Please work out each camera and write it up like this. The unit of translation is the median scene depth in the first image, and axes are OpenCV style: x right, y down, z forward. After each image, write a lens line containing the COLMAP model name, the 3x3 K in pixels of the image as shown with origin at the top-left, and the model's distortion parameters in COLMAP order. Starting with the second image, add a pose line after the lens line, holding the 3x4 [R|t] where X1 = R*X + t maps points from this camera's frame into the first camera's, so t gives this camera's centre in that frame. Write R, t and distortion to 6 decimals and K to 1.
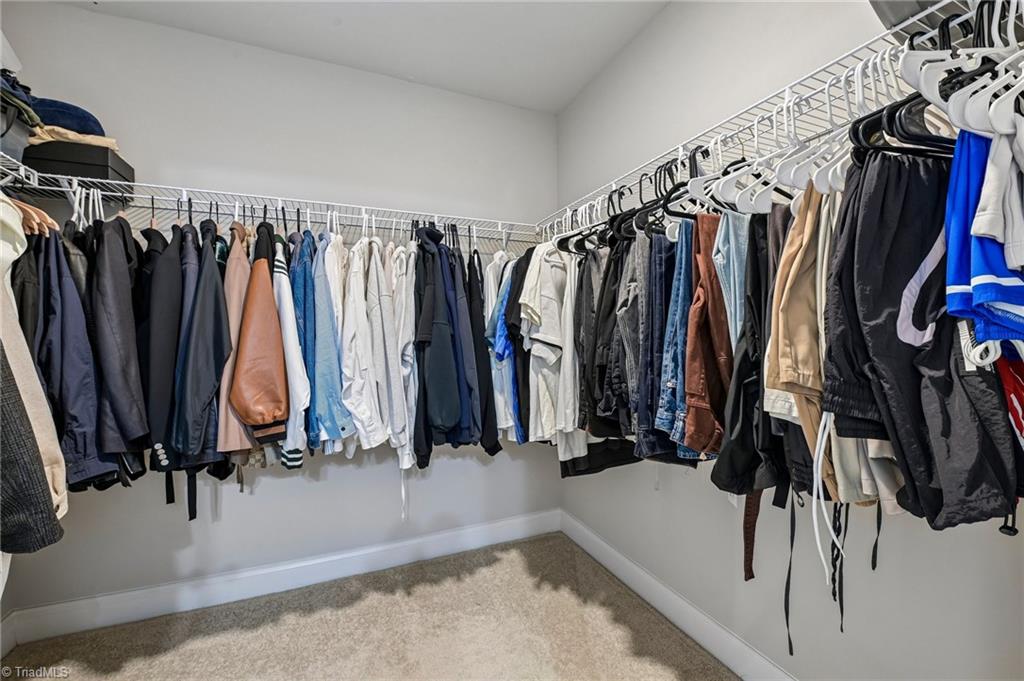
lens RADIAL K [[402.8, 0, 510.3], [0, 402.8, 339.9], [0, 0, 1]] dist [0.001759, 0.000013]
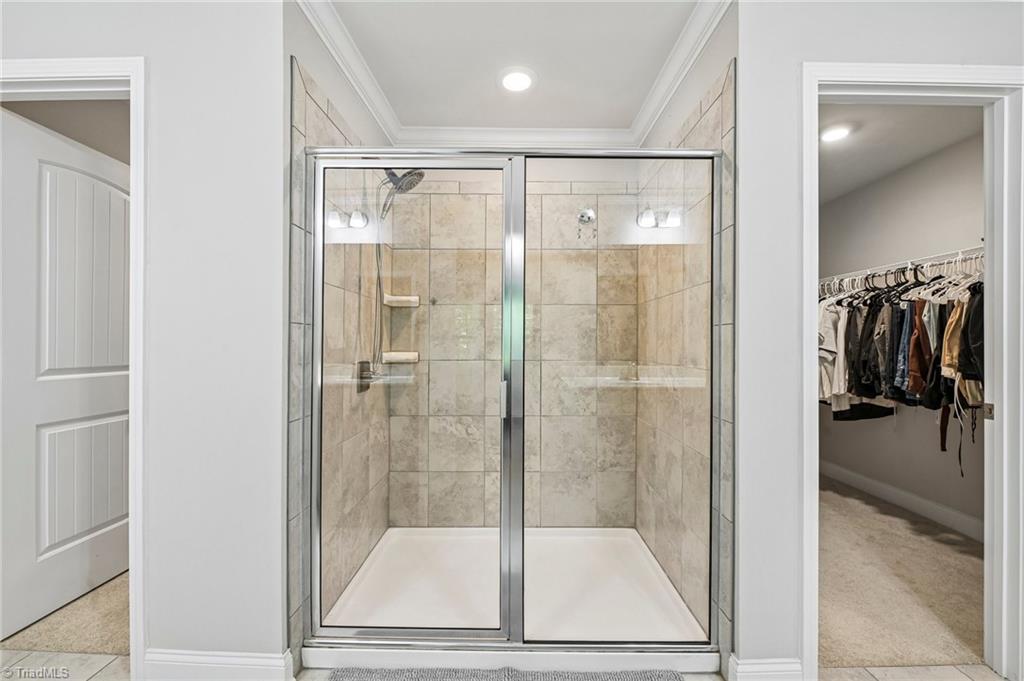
lens RADIAL K [[424.8, 0, 512.8], [0, 424.8, 340.4], [0, 0, 1]] dist [-0.003791, -0.000553]
pose [[0.922485, 0.007861, -0.385952, -0.712721], [-0.012566, 0.999874, -0.009671, -0.001603], [0.385827, 0.013772, 0.922468, -2.053597]]
